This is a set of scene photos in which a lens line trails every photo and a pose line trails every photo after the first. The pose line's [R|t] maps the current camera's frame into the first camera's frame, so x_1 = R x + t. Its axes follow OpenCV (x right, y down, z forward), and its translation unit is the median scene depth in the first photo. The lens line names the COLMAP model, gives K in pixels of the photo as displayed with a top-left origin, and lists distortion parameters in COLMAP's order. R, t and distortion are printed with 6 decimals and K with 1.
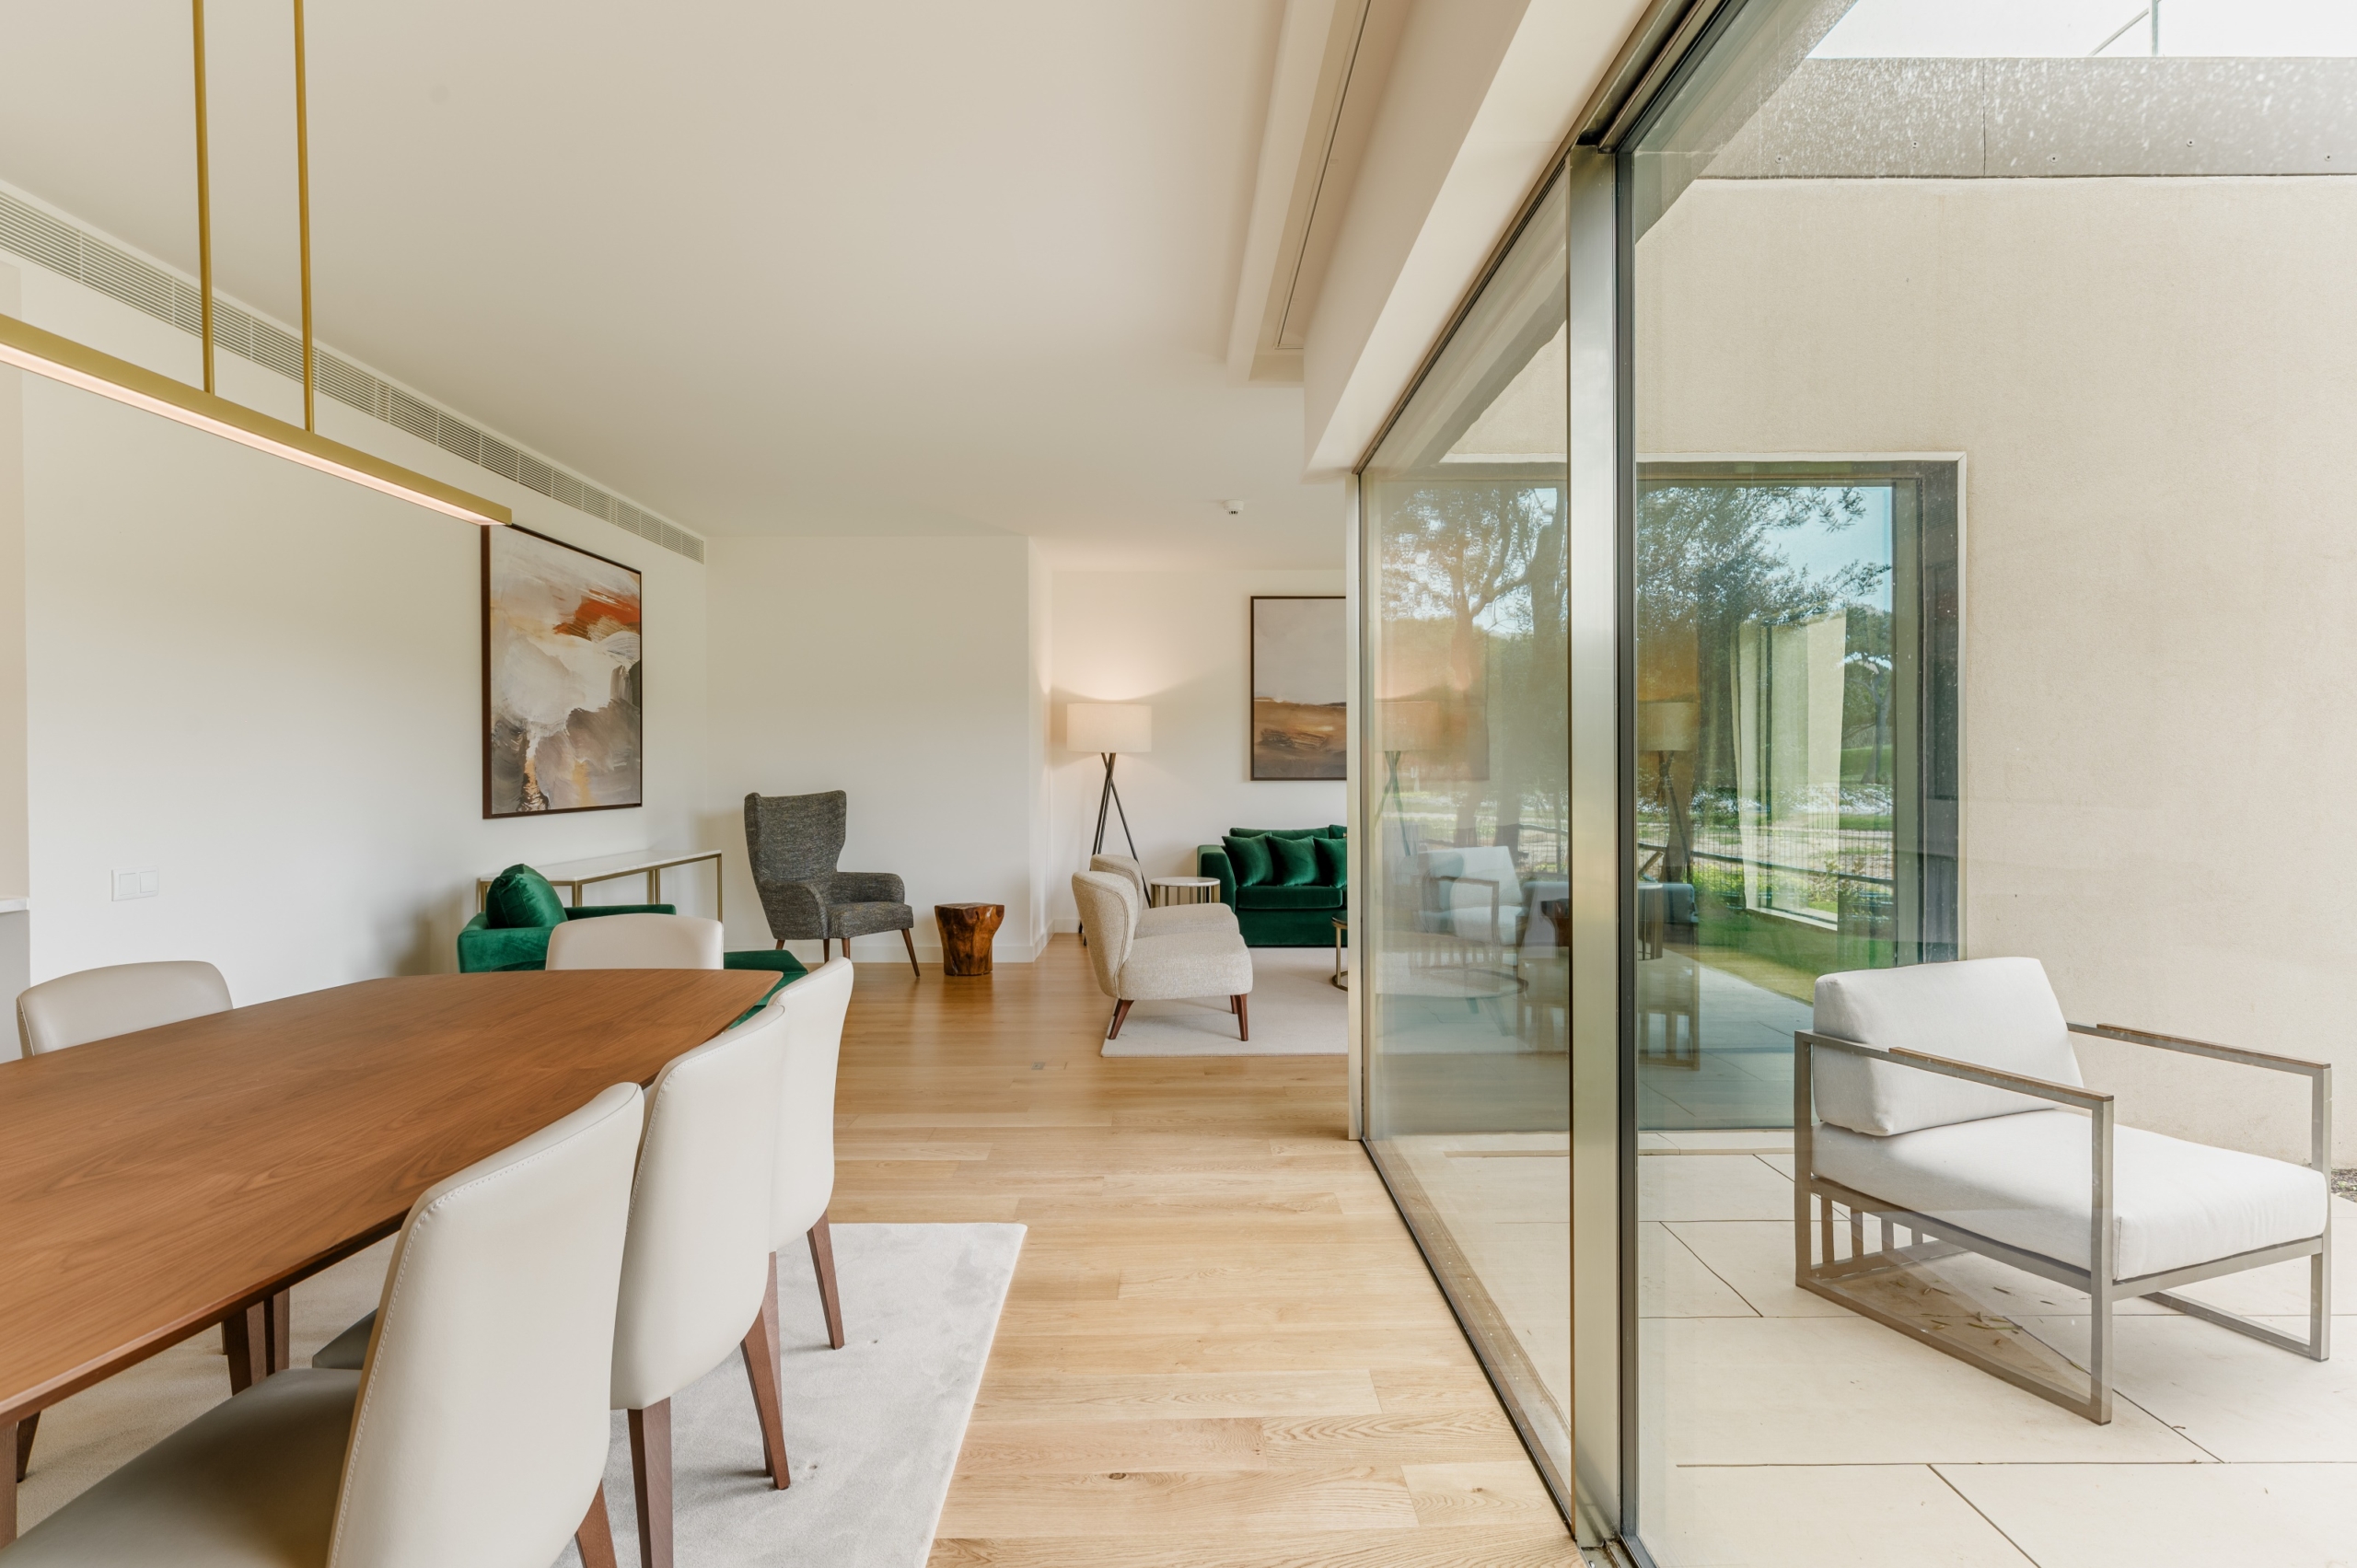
lens RADIAL K [[1293.0, 0, 1178.5], [0, 1293.0, 784.0], [0, 0, 1]] dist [-0.000447, -0.000057]
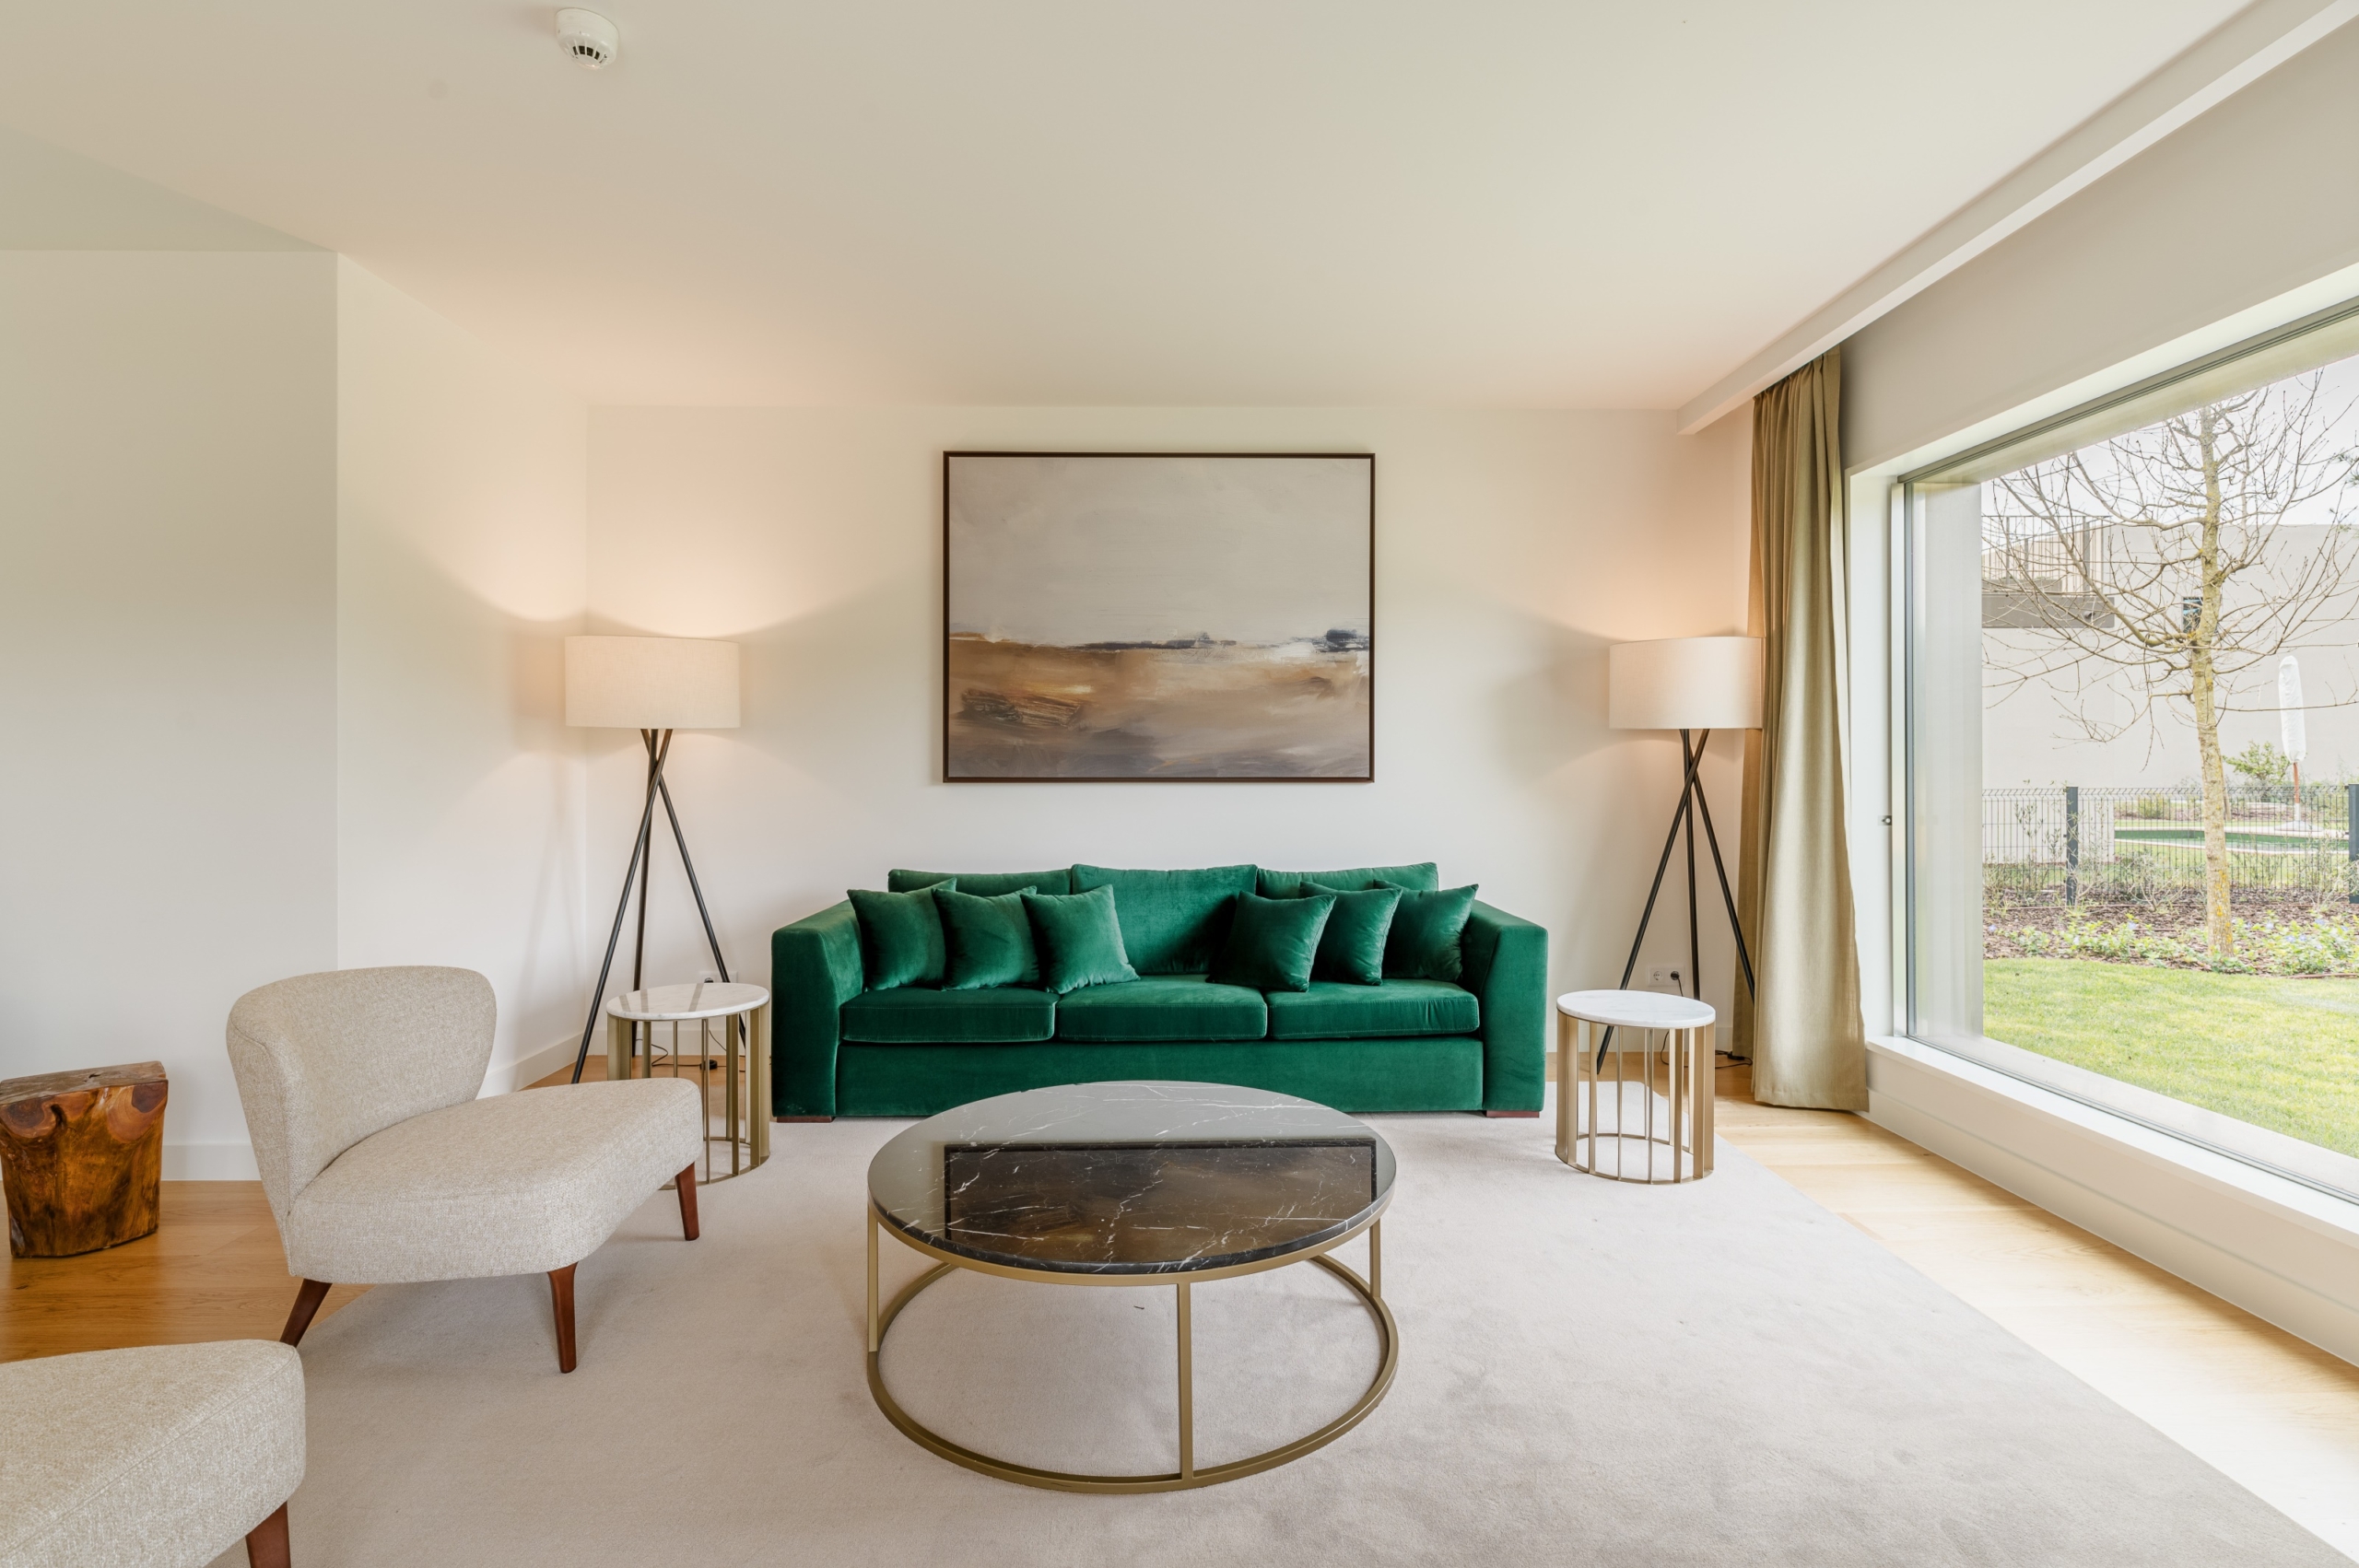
lens RADIAL K [[1175.2, 0, 1183.2], [0, 1175.2, 756.3], [0, 0, 1]] dist [0.001280, 0.000175]
pose [[0.999954, 0.002680, 0.009258, 0.162270], [-0.002469, 0.999738, -0.022756, -0.002888], [-0.009317, 0.022732, 0.999698, 0.520953]]
